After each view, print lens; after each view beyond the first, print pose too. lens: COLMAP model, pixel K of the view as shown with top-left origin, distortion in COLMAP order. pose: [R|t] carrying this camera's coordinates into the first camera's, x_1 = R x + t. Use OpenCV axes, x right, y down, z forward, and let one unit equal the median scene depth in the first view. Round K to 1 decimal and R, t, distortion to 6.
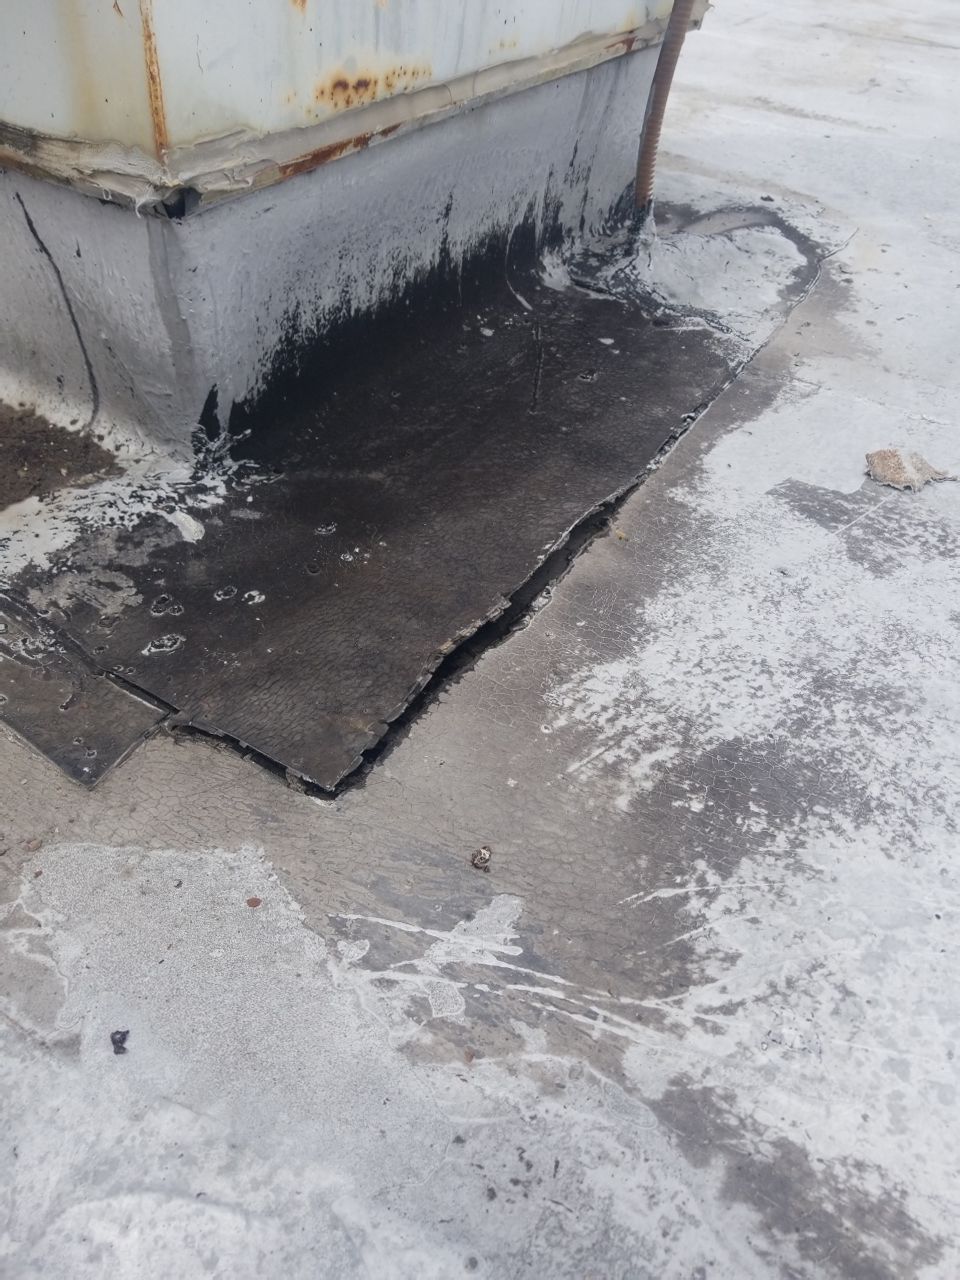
lens RADIAL K [[1048.3, 0, 513.1], [0, 1048.3, 593.4], [0, 0, 1]] dist [0.003711, -0.026157]
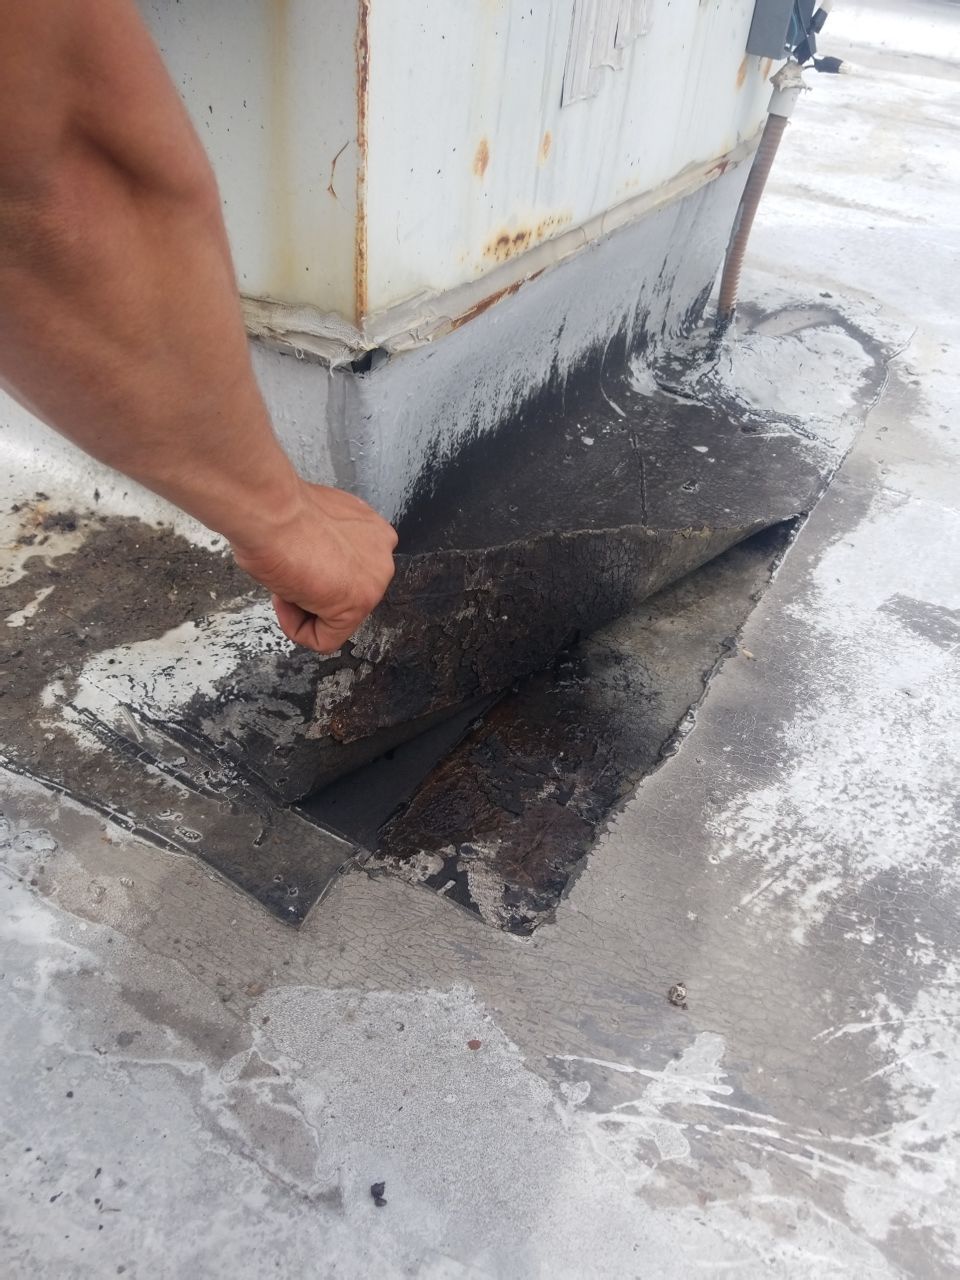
lens RADIAL K [[1048.3, 0, 526.6], [0, 1048.3, 608.6], [0, 0, 1]] dist [0.003711, -0.026157]
pose [[0.999666, -0.000225, 0.025859, -0.175583], [0.000796, 0.999756, -0.022081, -0.094937], [-0.025848, 0.022094, 0.999422, -0.049307]]
